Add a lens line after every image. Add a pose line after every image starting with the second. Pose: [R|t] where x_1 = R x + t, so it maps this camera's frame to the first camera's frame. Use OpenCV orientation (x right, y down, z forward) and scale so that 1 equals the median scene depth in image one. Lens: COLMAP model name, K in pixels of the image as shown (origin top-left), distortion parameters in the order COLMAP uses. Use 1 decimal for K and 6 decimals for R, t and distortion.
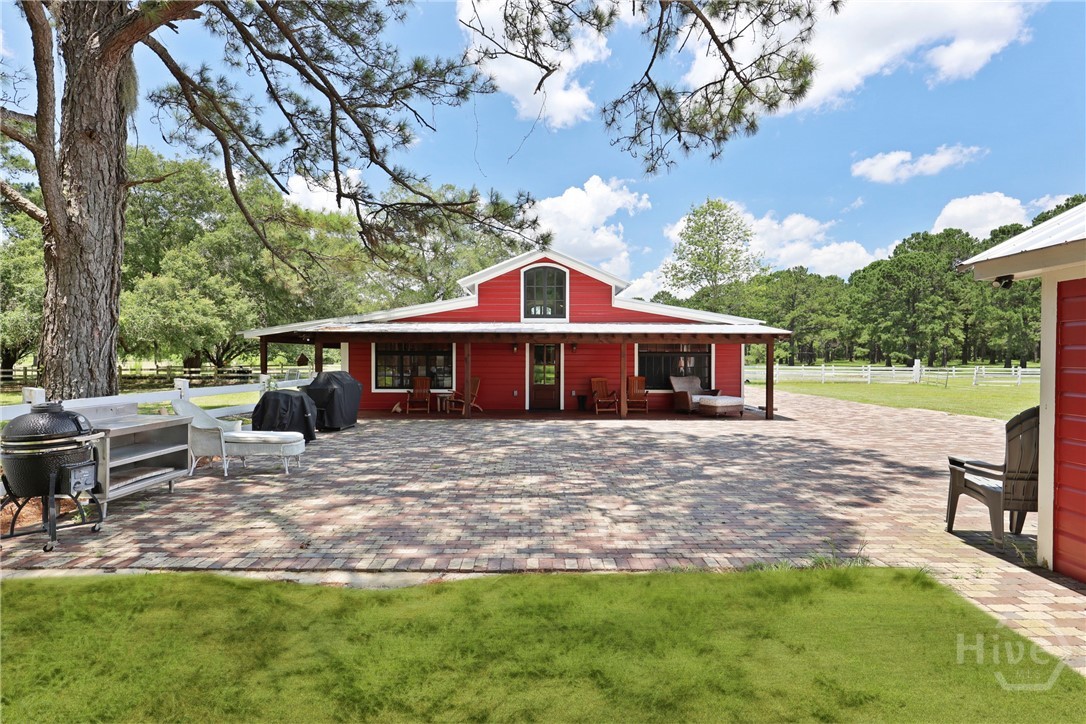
lens RADIAL K [[529.8, 0, 547.5], [0, 529.8, 364.3], [0, 0, 1]] dist [0.004623, 0.001126]
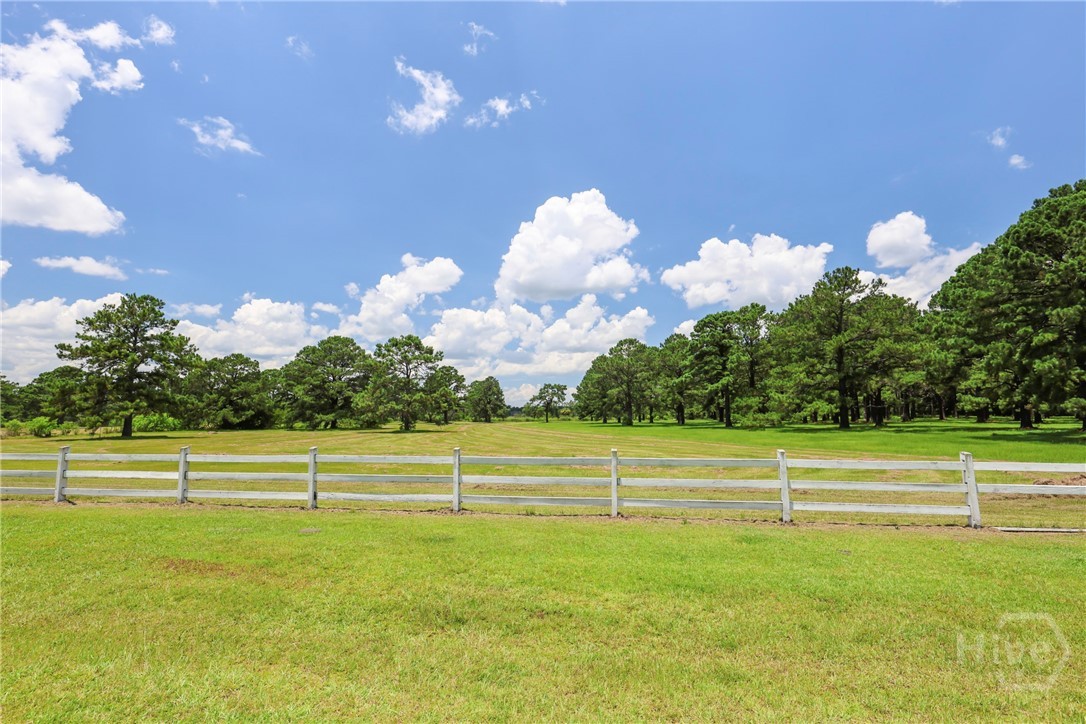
lens RADIAL K [[488.9, 0, 541.4], [0, 488.9, 361.7], [0, 0, 1]] dist [-0.002051, 0.000044]
pose [[0.988221, -0.028692, -0.150318, 0.211941], [0.008803, 0.991298, -0.131344, -0.002305], [0.152778, 0.128474, 0.979874, 0.408051]]
